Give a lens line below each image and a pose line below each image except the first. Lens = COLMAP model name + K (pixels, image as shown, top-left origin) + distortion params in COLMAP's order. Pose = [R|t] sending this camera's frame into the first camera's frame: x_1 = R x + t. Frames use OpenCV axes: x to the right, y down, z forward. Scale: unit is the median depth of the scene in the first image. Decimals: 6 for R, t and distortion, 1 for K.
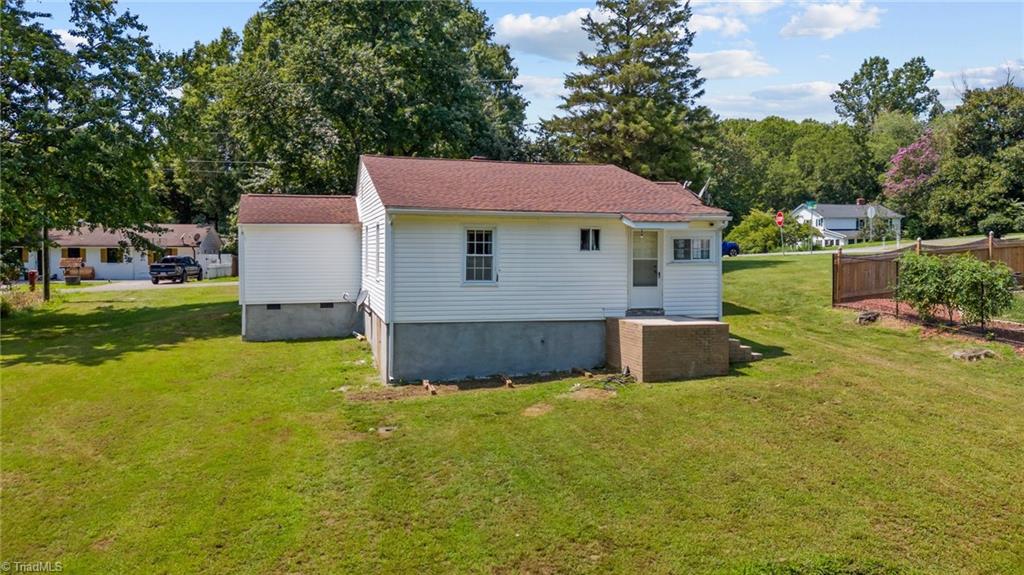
lens RADIAL K [[753.6, 0, 517.0], [0, 753.6, 294.3], [0, 0, 1]] dist [0.100456, -0.094357]
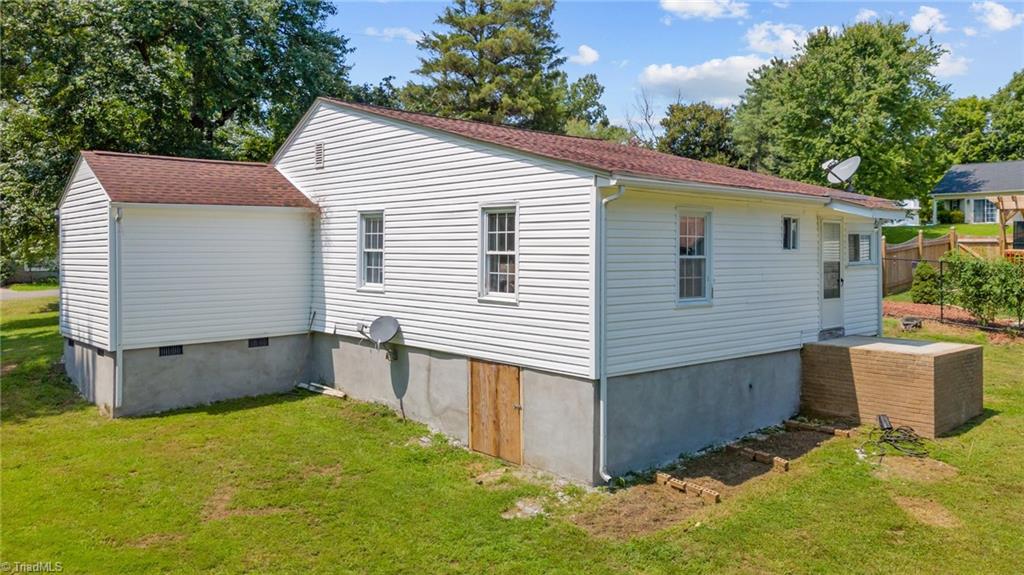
lens RADIAL K [[770.7, 0, 513.1], [0, 770.7, 268.0], [0, 0, 1]] dist [0.045306, -0.002896]
pose [[0.898209, -0.013599, 0.439358, -0.347606], [0.028706, 0.999202, -0.027758, -0.021992], [-0.438630, 0.037545, 0.897883, 0.368843]]
